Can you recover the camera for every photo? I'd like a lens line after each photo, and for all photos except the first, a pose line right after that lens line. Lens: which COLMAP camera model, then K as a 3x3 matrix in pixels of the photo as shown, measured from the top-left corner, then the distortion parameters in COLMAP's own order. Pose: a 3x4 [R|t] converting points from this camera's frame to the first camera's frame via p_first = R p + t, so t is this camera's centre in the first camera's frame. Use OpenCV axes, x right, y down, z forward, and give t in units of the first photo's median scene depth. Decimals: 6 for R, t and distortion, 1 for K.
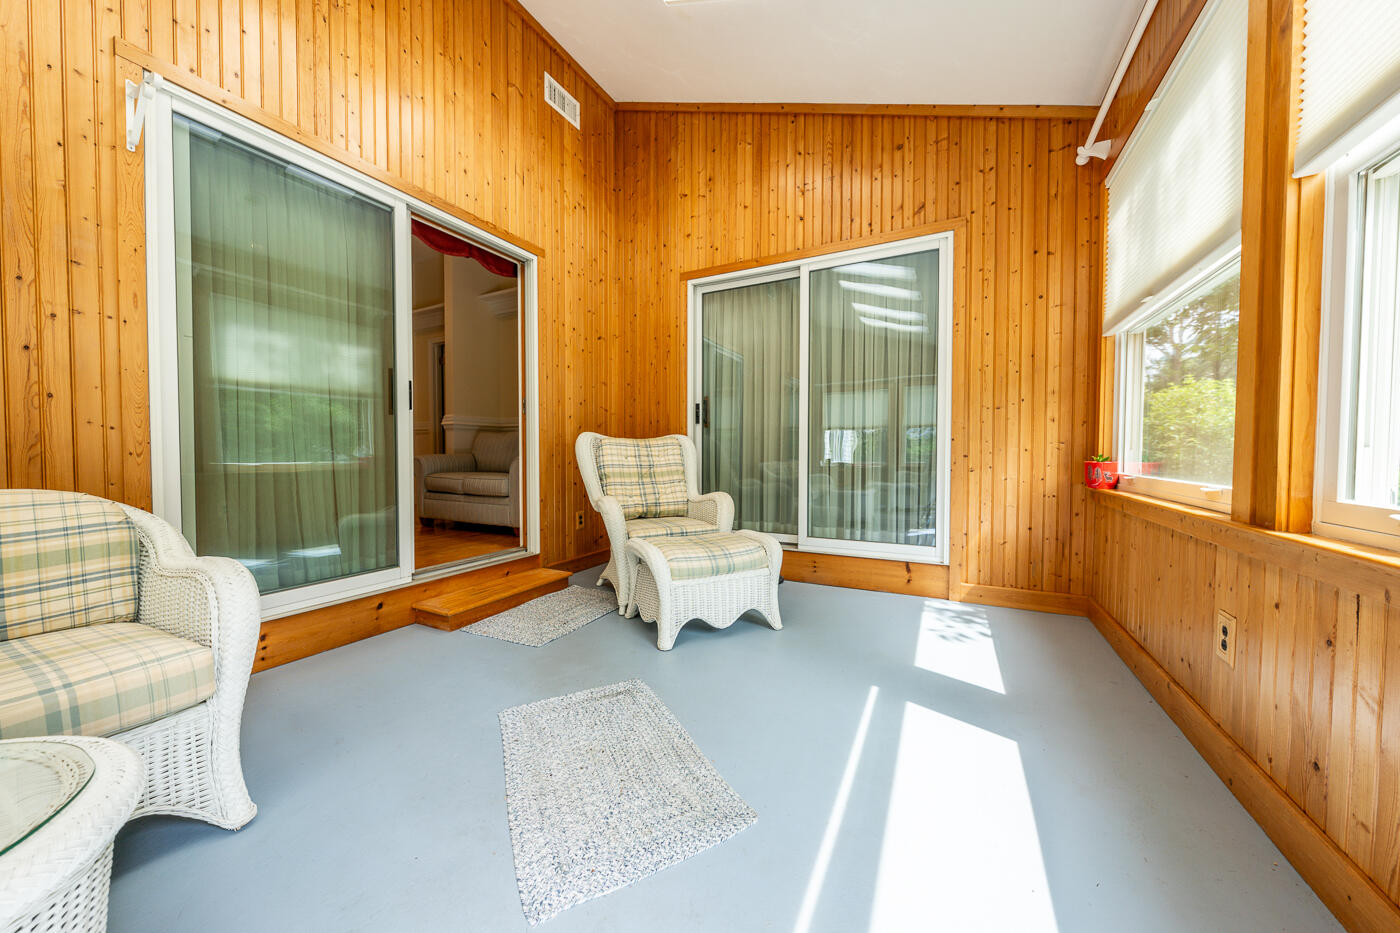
lens RADIAL K [[492.0, 0, 700.0], [0, 492.0, 466.5], [0, 0, 1]] dist [-0.018914, -0.000021]
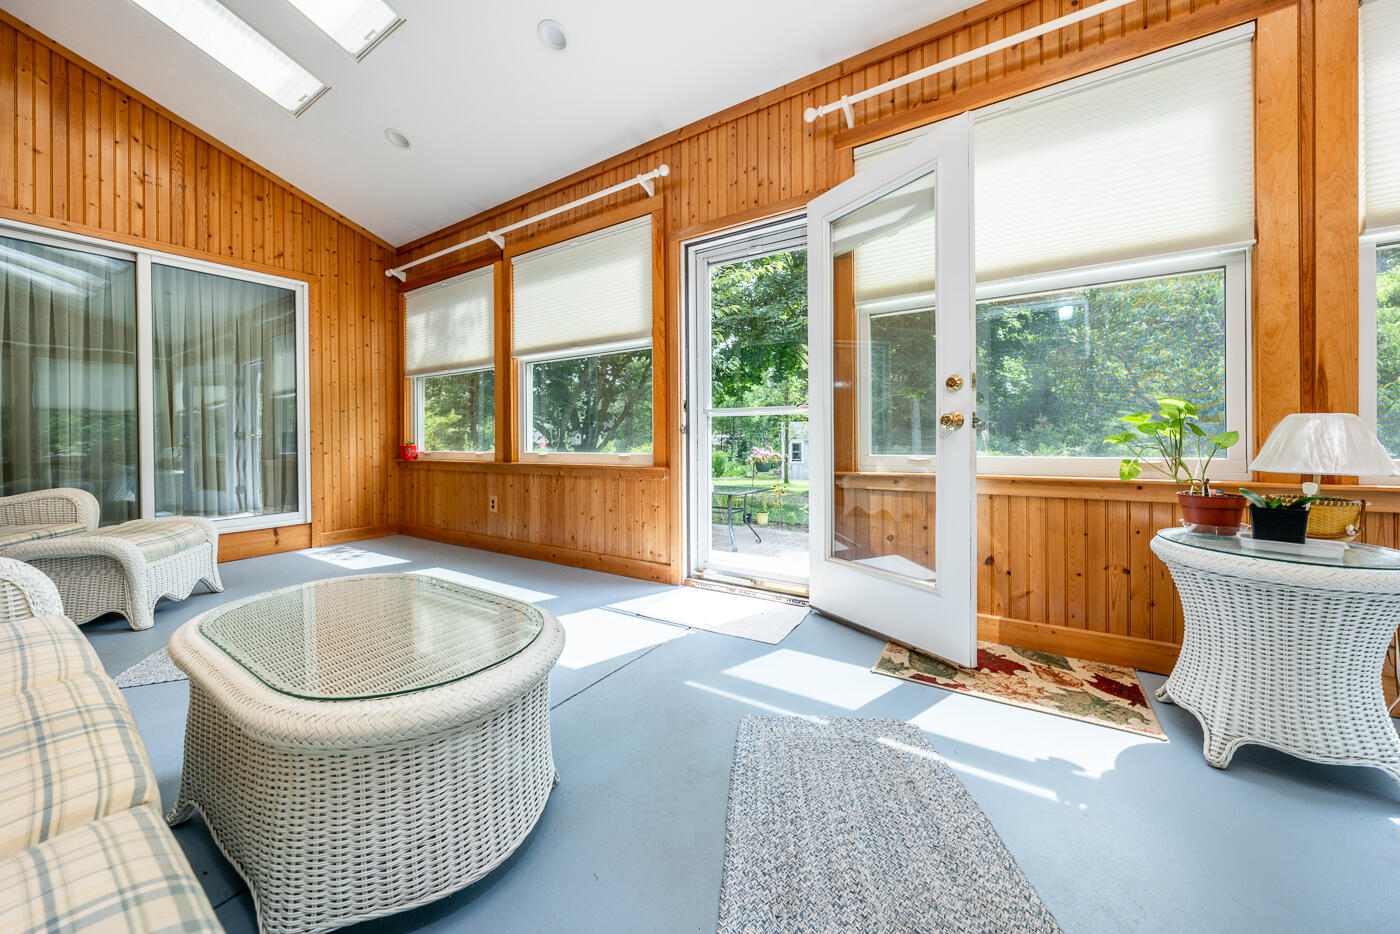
lens RADIAL K [[492.0, 0, 700.0], [0, 492.0, 467.0], [0, 0, 1]] dist [-0.018914, -0.000021]
pose [[0.089092, -0.057980, 0.994334, -0.813603], [0.036881, 0.997812, 0.054879, 0.011141], [-0.995340, 0.031783, 0.091035, -0.239682]]
